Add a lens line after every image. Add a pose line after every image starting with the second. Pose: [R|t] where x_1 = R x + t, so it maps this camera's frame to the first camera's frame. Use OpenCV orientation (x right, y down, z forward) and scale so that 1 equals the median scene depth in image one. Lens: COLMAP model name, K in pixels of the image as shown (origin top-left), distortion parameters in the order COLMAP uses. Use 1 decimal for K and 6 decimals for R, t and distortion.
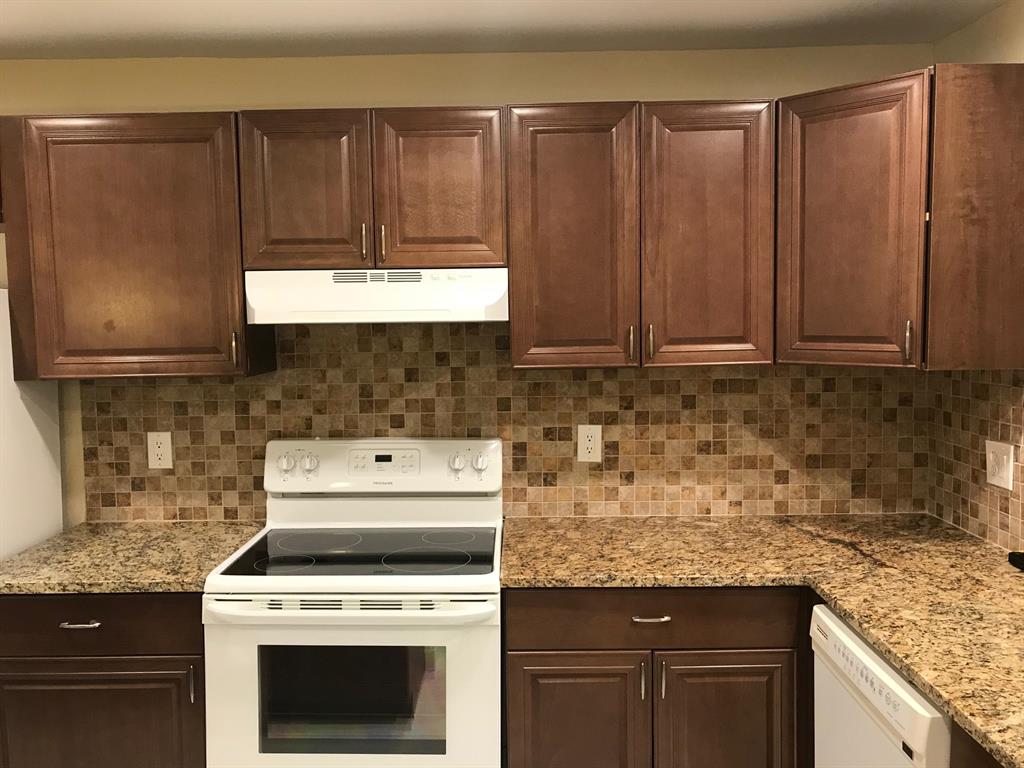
lens RADIAL K [[836.6, 0, 510.0], [0, 836.6, 386.0], [0, 0, 1]] dist [0.055395, -0.001614]
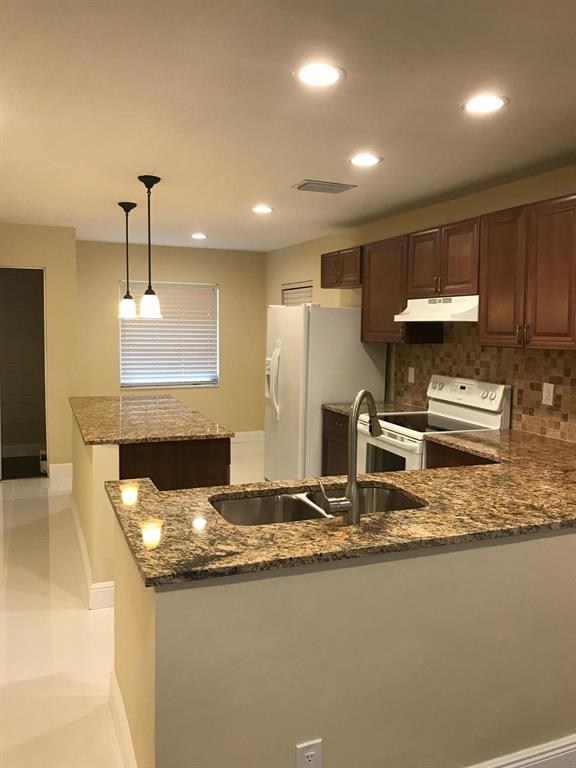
lens RADIAL K [[627.5, 0, 287.5], [0, 627.5, 382.6], [0, 0, 1]] dist [0.055395, -0.001614]
pose [[0.389142, 0.106656, -0.914983, 1.081188], [-0.093868, 0.992695, 0.075793, -0.003572], [0.916383, 0.056394, 0.396311, -0.014484]]
